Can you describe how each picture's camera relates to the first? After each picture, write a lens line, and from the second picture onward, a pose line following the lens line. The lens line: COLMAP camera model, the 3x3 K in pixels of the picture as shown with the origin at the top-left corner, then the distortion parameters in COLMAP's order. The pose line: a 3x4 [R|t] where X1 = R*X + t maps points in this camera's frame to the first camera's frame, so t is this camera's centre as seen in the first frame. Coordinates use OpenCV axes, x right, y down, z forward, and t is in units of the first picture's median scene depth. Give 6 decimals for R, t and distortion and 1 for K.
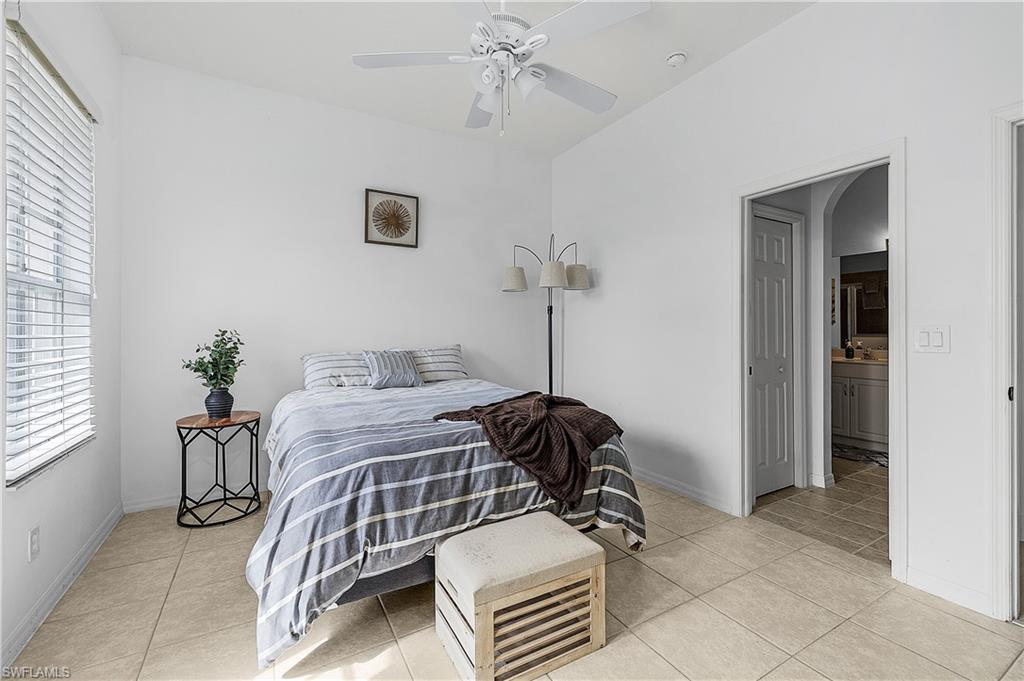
lens RADIAL K [[436.3, 0, 514.1], [0, 436.3, 333.6], [0, 0, 1]] dist [-0.004304, 0.001187]
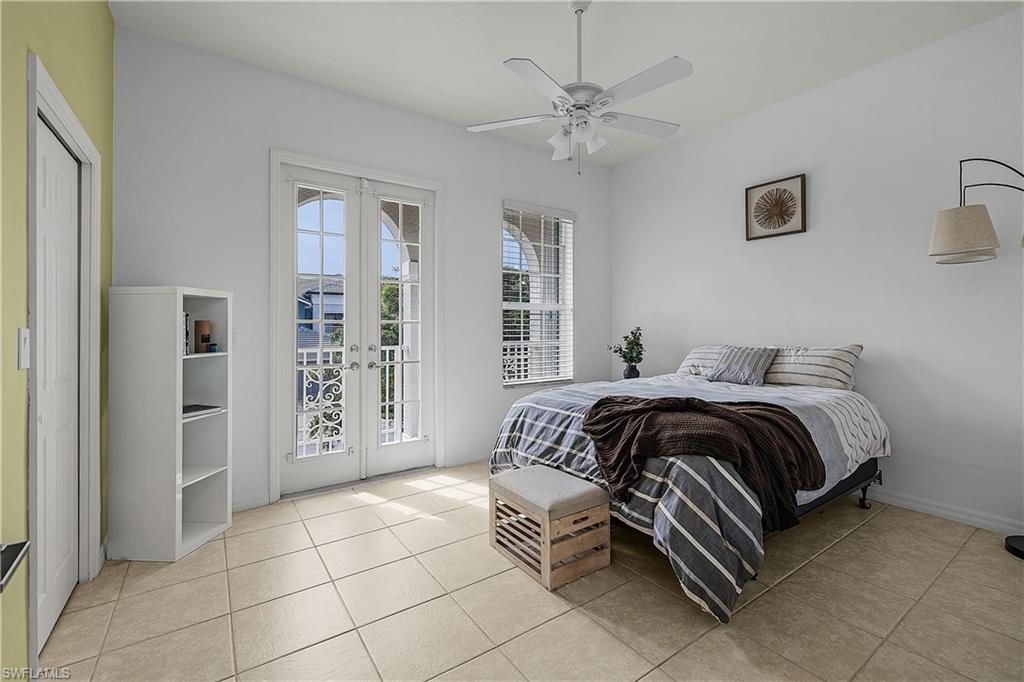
lens RADIAL K [[436.3, 0, 512.5], [0, 436.3, 331.6], [0, 0, 1]] dist [-0.004304, 0.001187]
pose [[0.091827, 0.014640, -0.995667, 0.992301], [-0.003555, 0.999890, 0.014374, -0.012365], [0.995769, 0.002220, 0.091869, 0.561680]]
